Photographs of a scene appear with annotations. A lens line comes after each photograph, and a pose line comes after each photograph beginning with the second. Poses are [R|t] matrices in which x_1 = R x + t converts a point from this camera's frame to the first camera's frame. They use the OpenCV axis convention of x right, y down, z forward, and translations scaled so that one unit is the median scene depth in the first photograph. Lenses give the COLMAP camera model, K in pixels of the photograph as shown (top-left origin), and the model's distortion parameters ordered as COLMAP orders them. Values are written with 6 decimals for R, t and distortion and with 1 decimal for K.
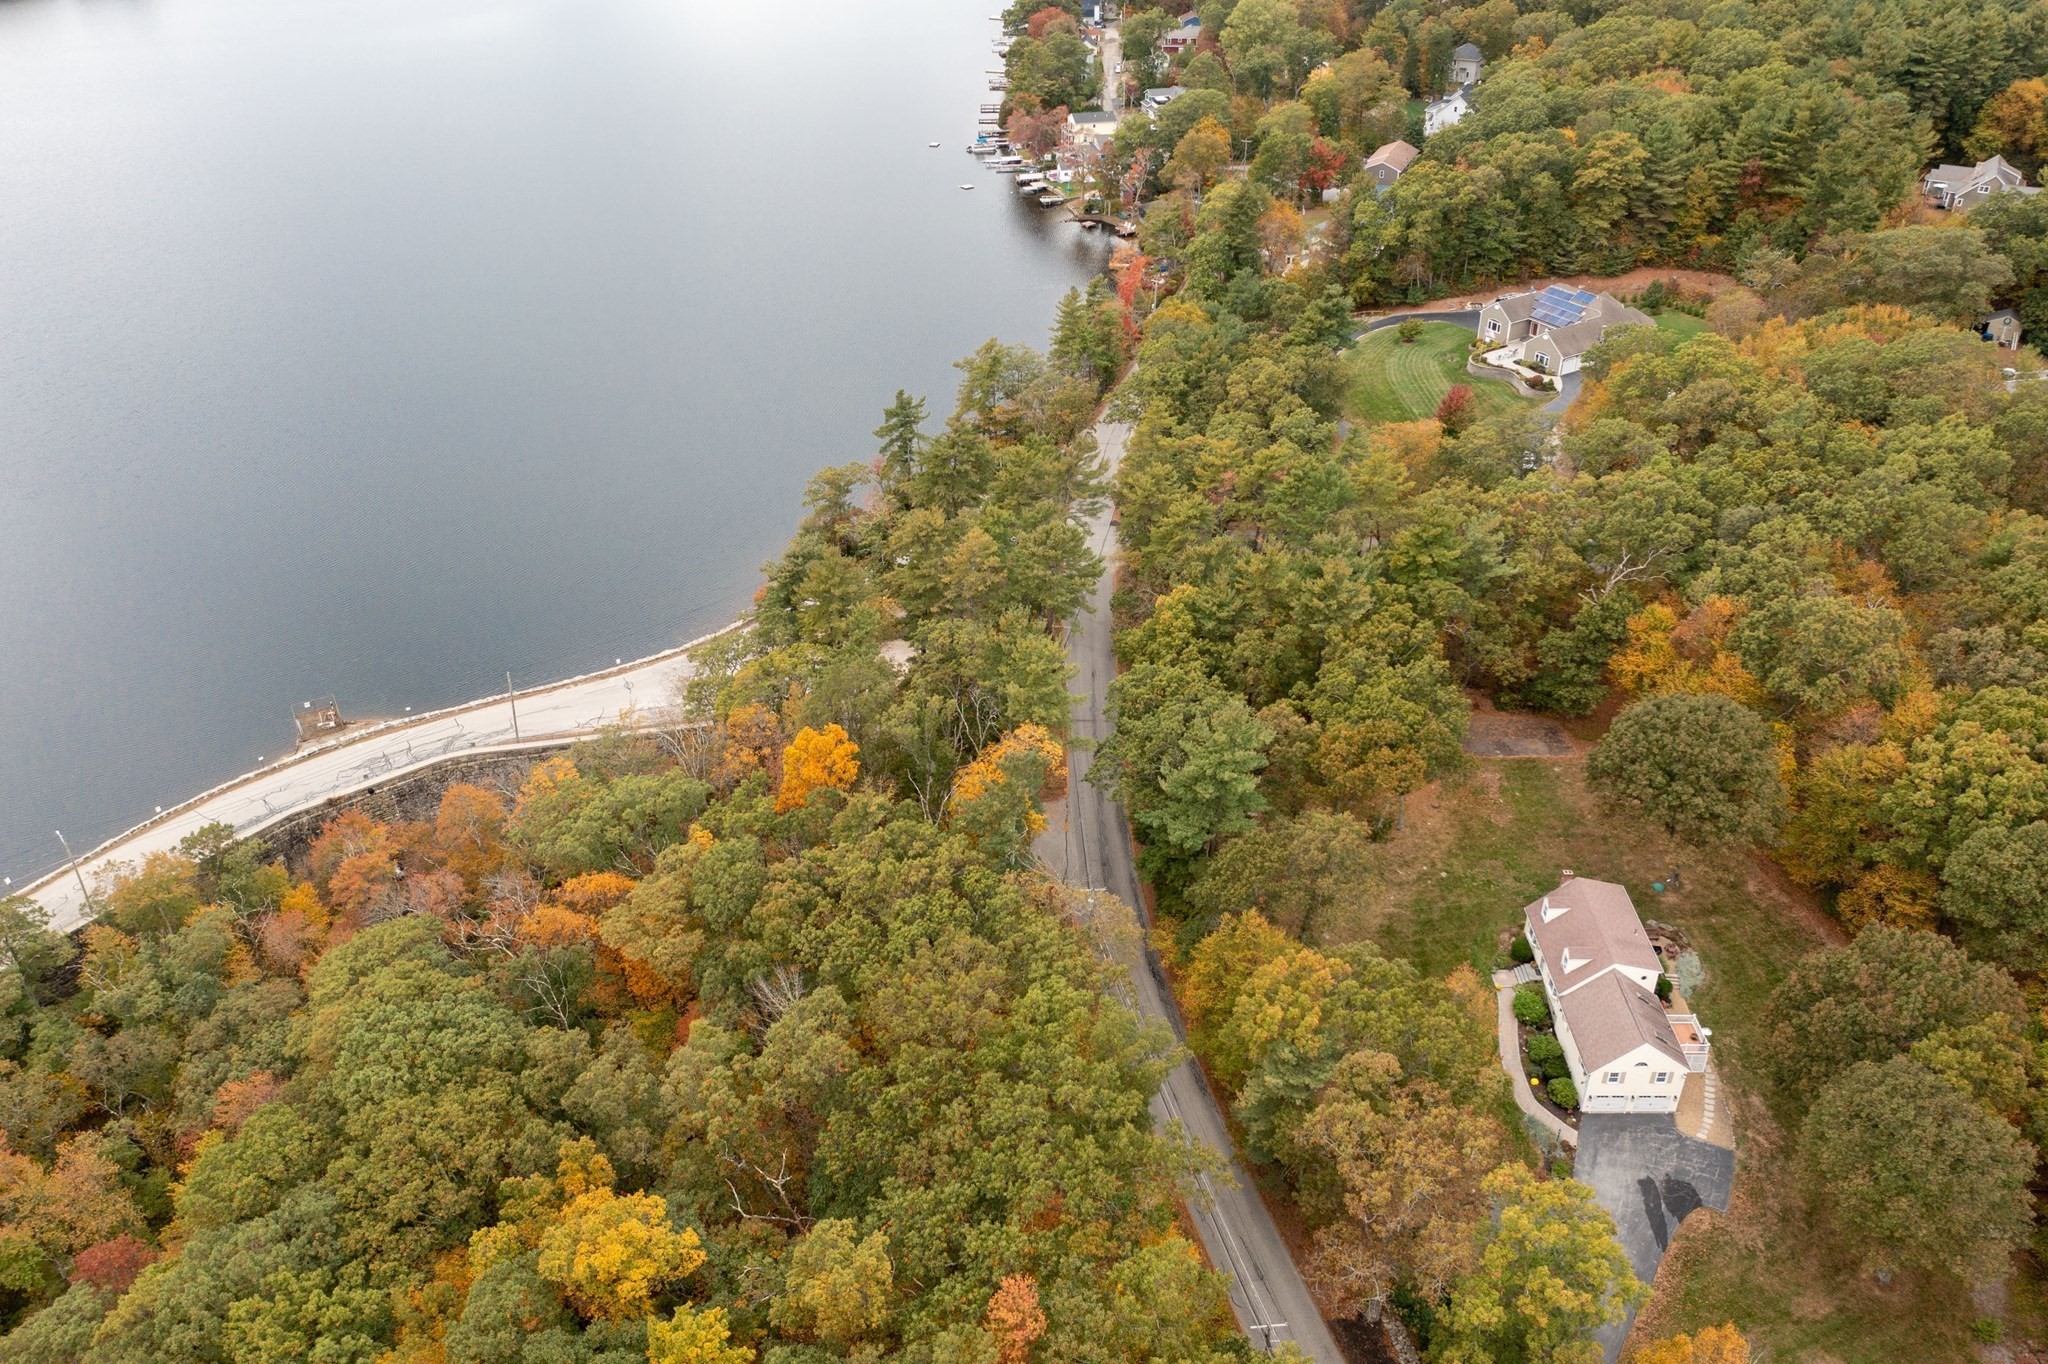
lens RADIAL K [[1555.6, 0, 1024.0], [0, 1555.6, 682.0], [0, 0, 1]] dist [-0.033690, -0.003239]
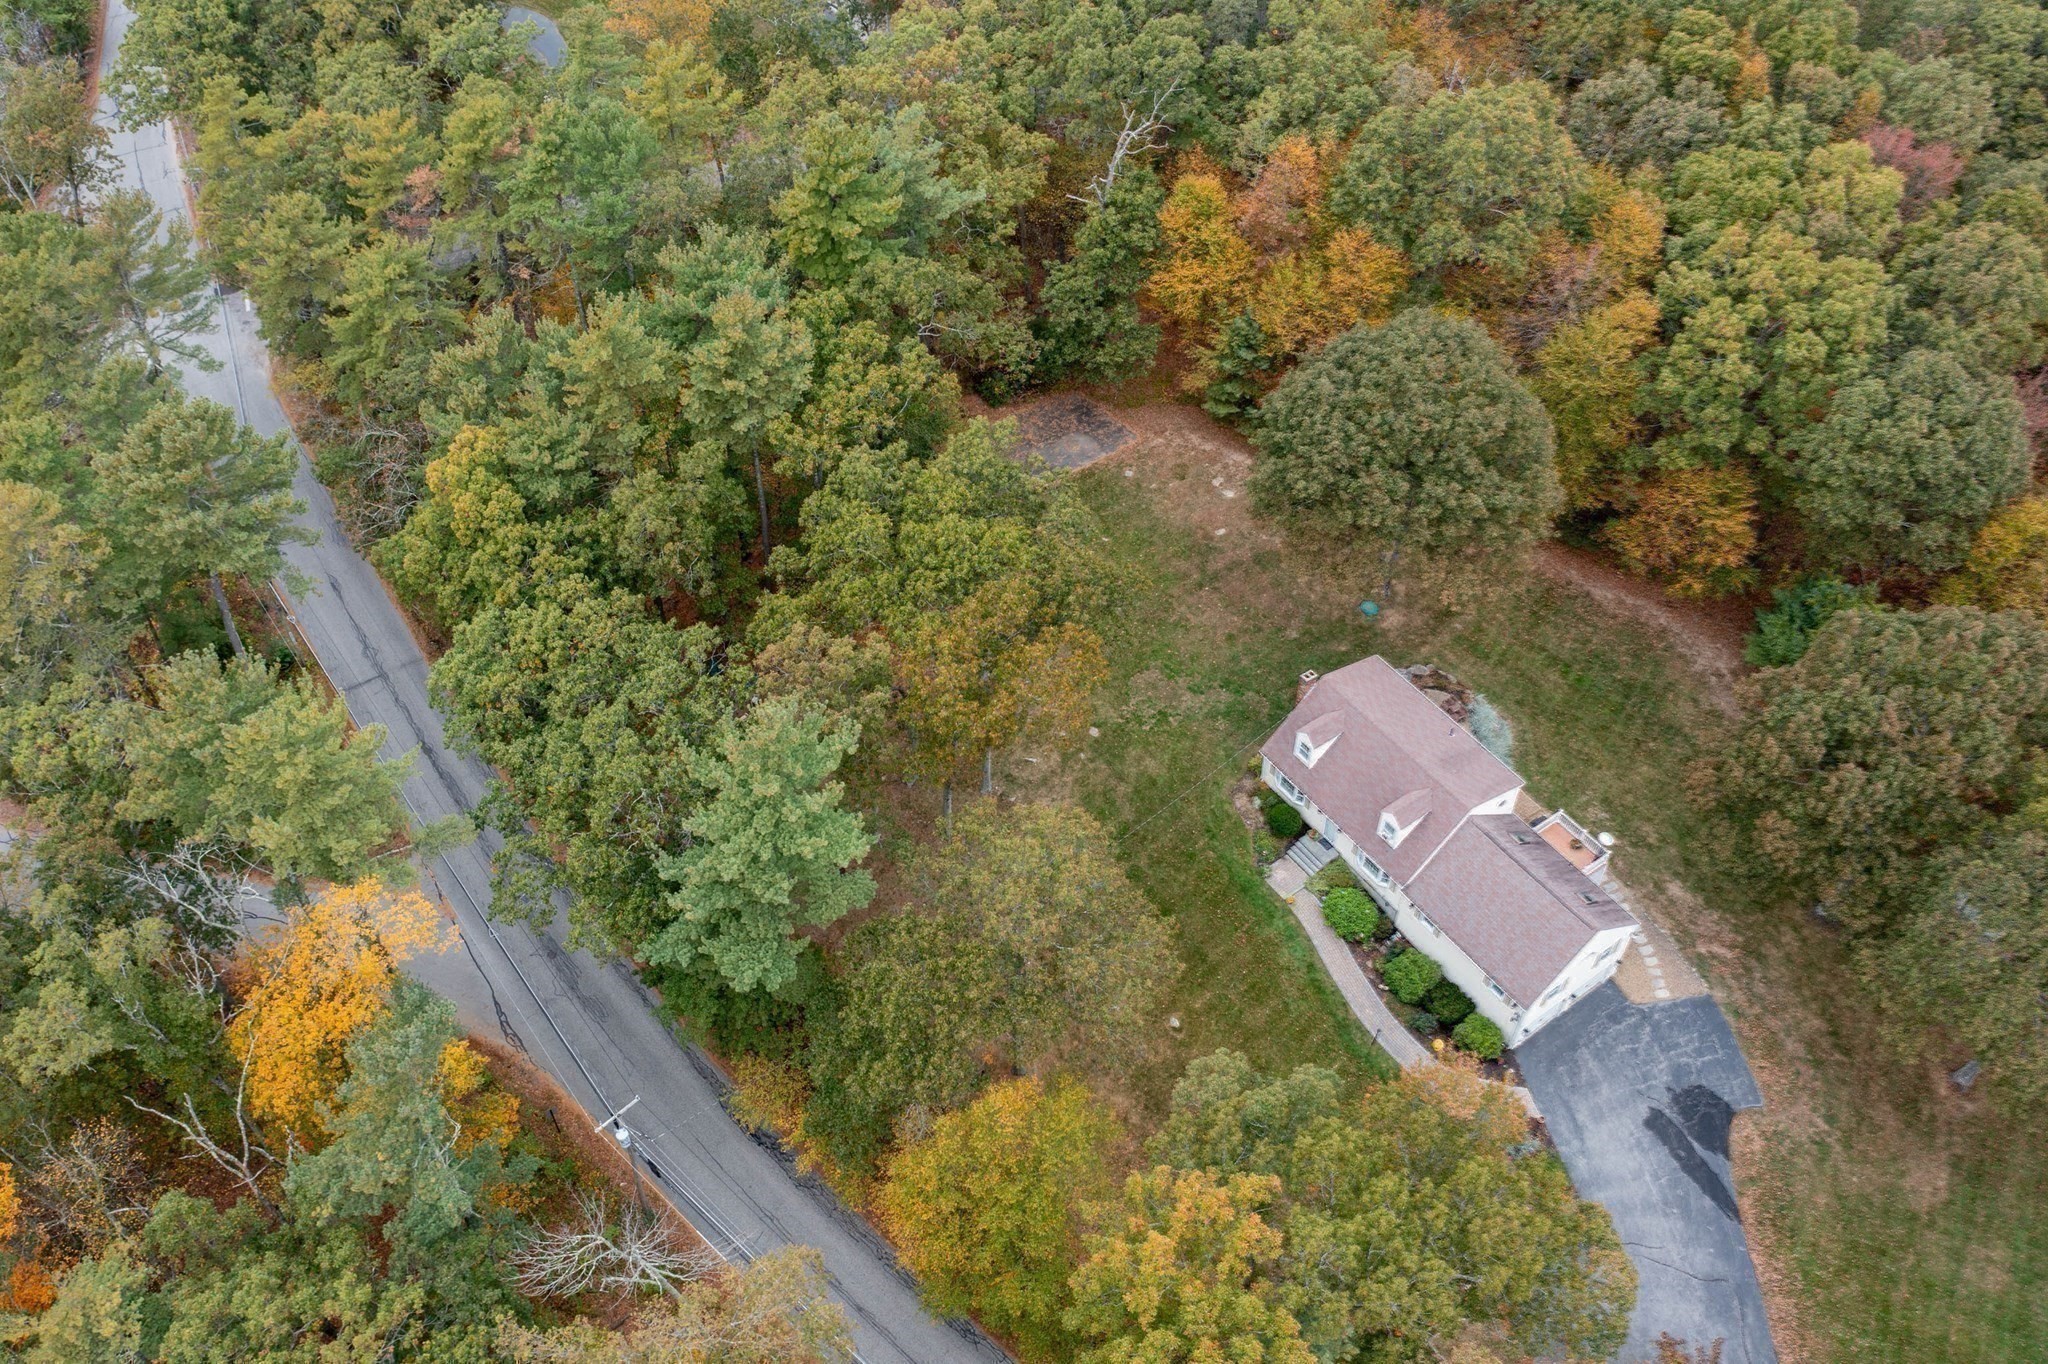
lens RADIAL K [[1597.6, 0, 1024.0], [0, 1597.6, 682.0], [0, 0, 1]] dist [-0.024439, -0.000136]
pose [[0.810412, -0.443562, 0.382735, 0.014783], [0.322656, 0.883201, 0.340366, -0.122793], [-0.489005, -0.152345, 0.858874, 0.489647]]
